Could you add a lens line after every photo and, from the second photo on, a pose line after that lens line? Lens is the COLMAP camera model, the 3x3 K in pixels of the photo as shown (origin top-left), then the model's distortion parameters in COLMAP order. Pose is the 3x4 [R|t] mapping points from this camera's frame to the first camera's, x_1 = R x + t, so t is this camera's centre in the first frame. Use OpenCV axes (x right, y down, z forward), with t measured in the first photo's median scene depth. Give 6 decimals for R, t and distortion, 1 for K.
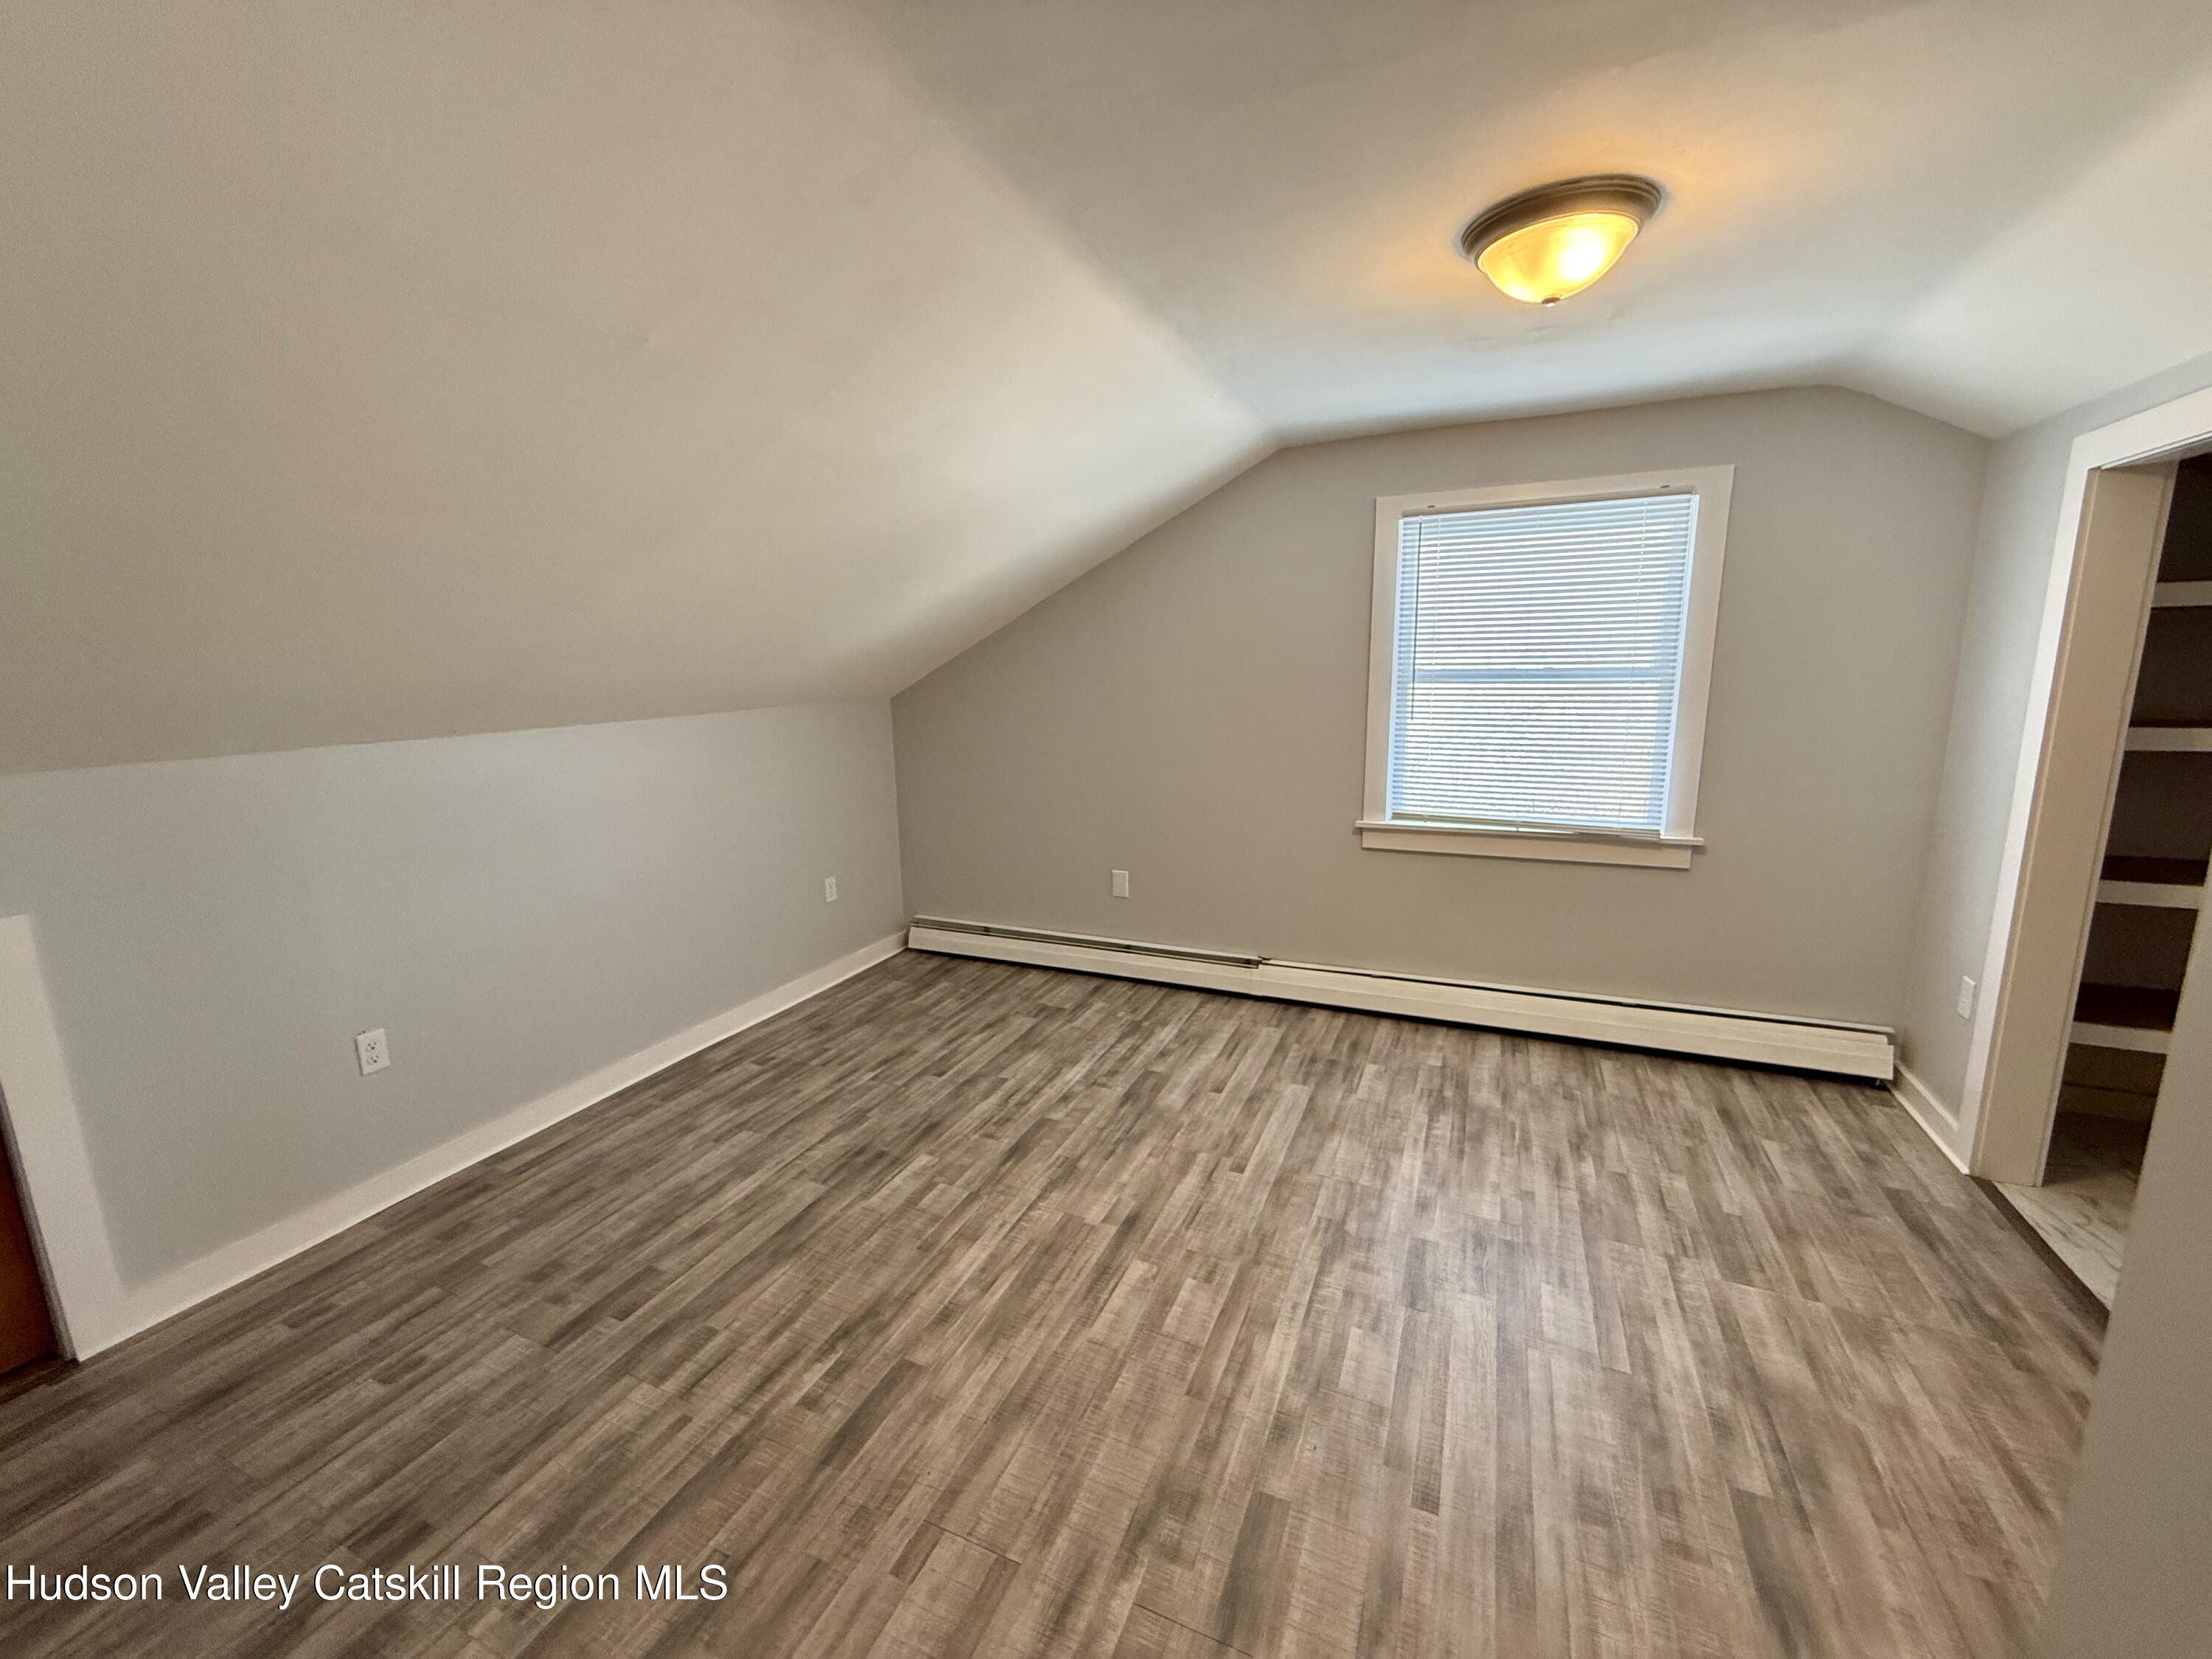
lens RADIAL K [[882.3, 0, 1098.0], [0, 882.3, 829.2], [0, 0, 1]] dist [-0.000669, -0.000059]
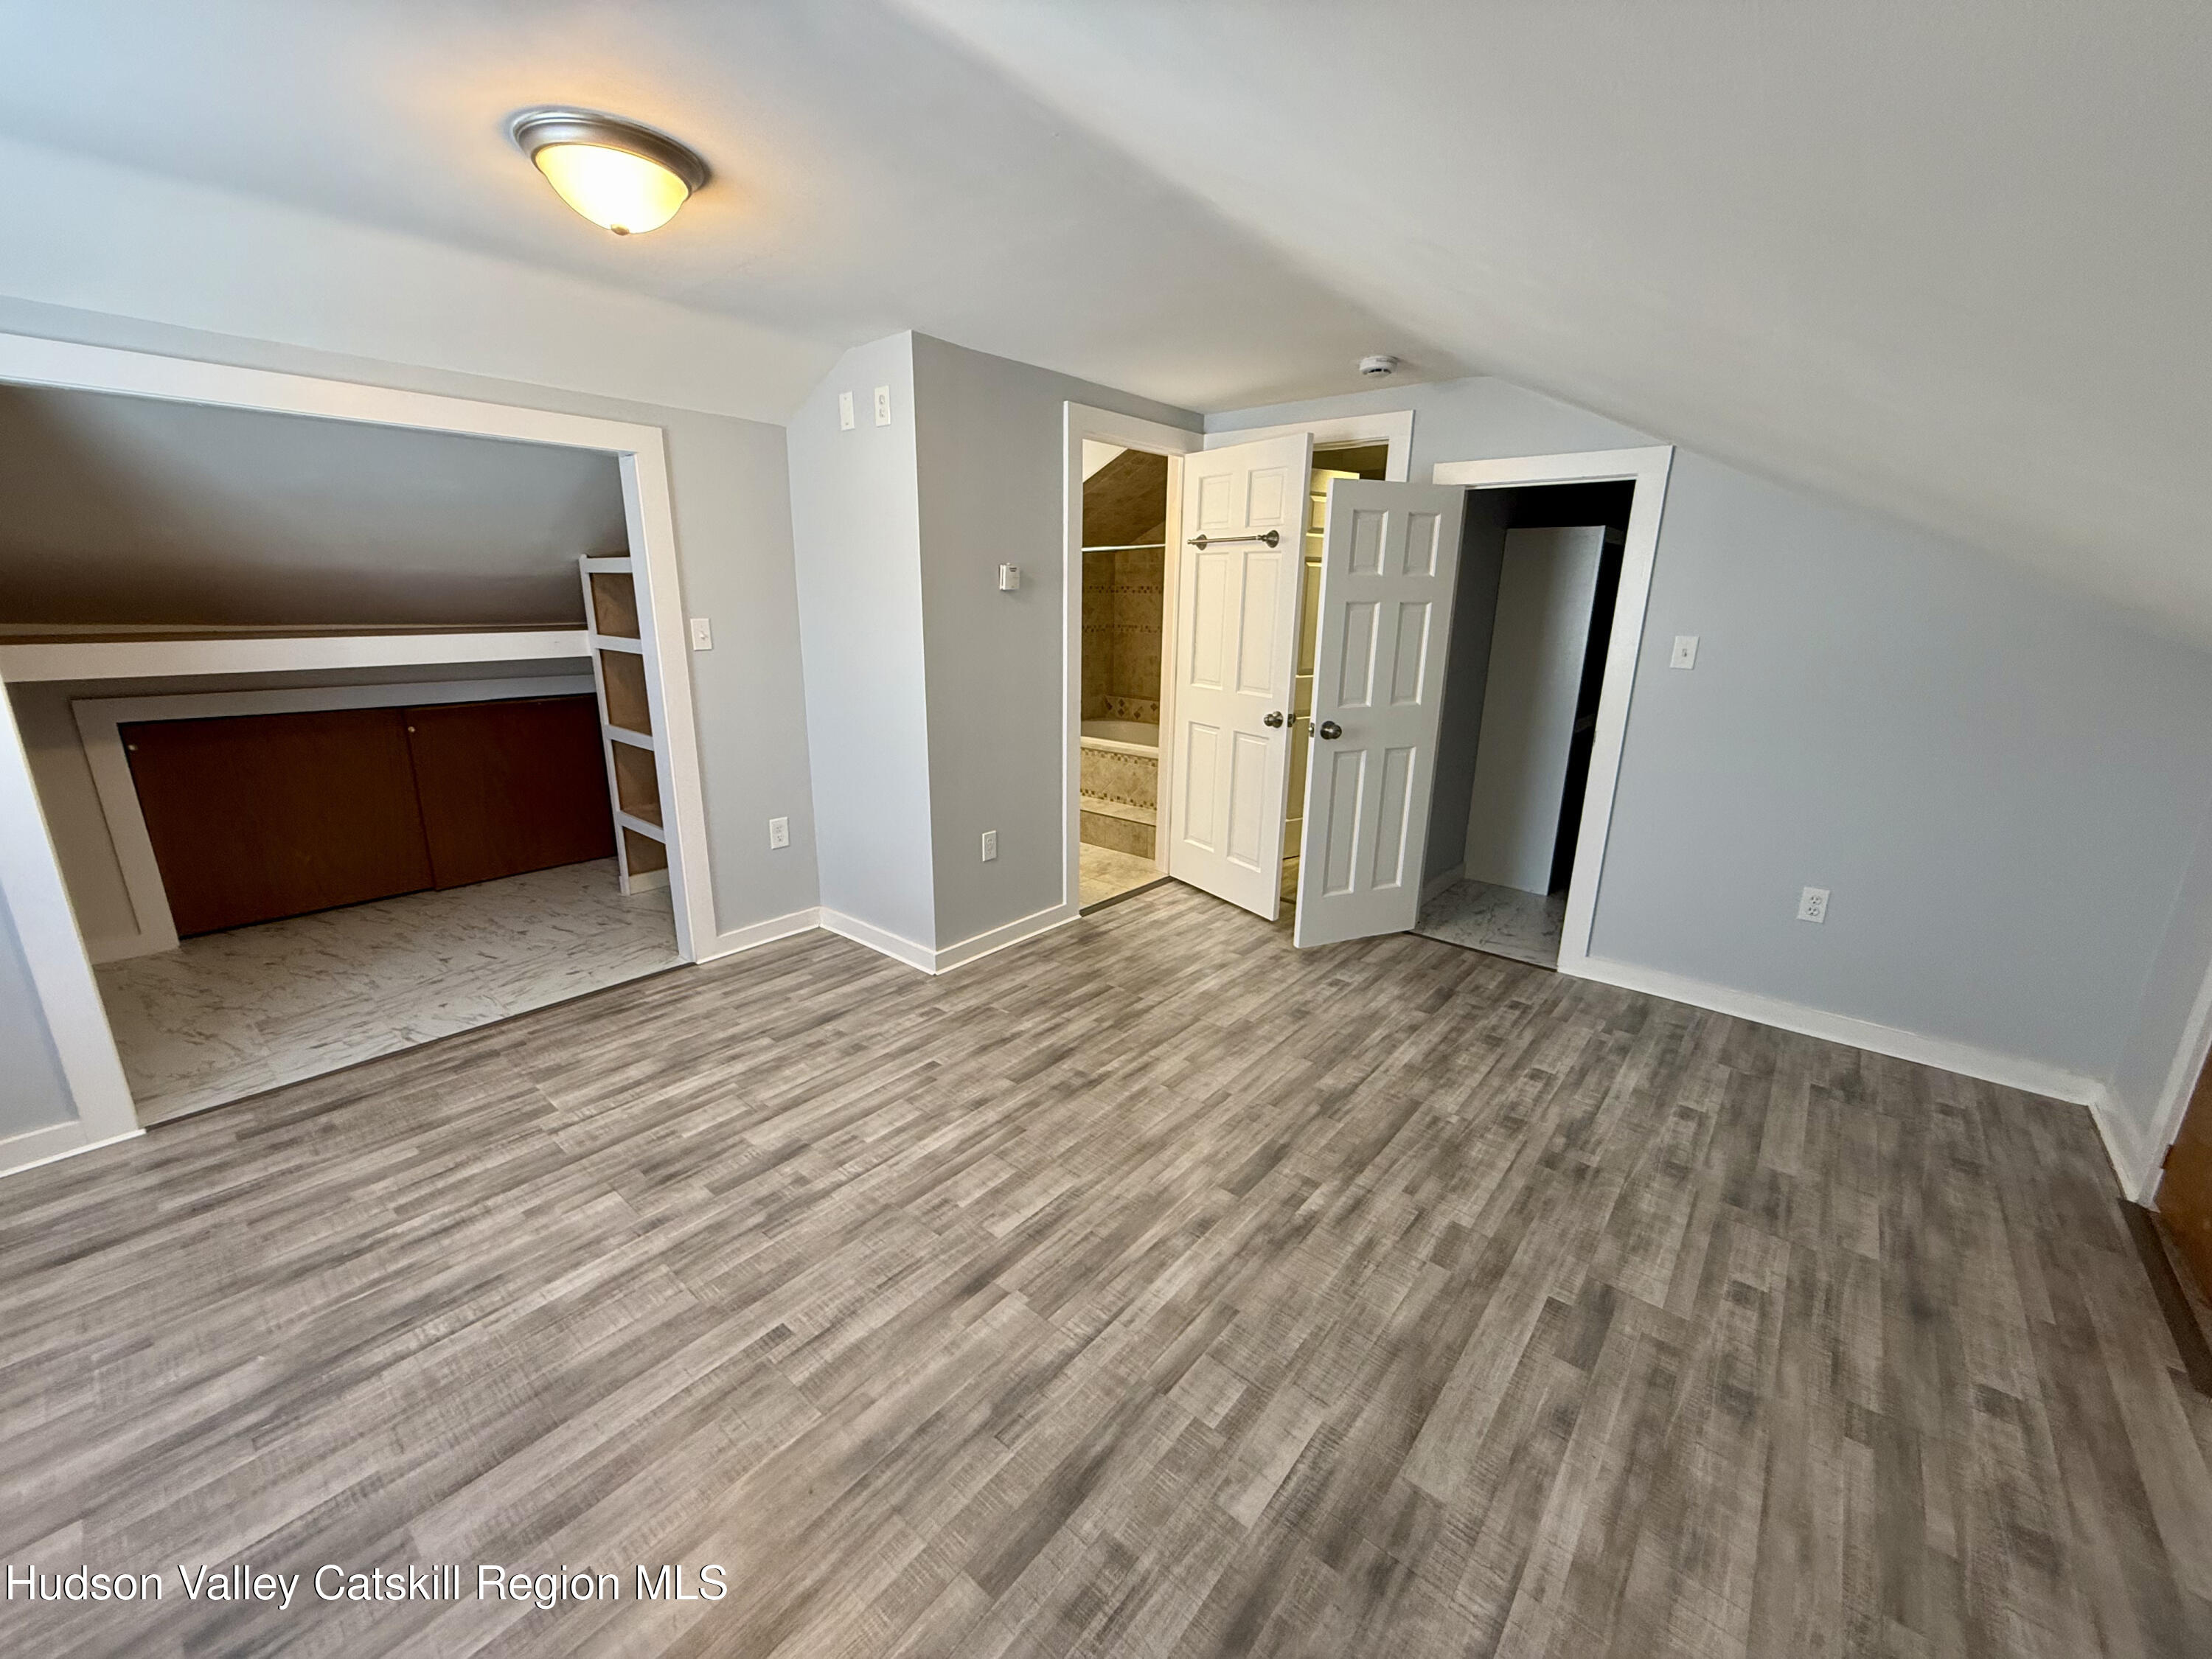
lens RADIAL K [[882.3, 0, 1098.0], [0, 882.3, 829.2], [0, 0, 1]] dist [-0.000669, -0.000059]
pose [[-0.962344, -0.062283, 0.264603, -0.278671], [0.058031, 0.903888, 0.423815, -0.287953], [-0.265568, 0.423211, -0.866237, 1.614603]]
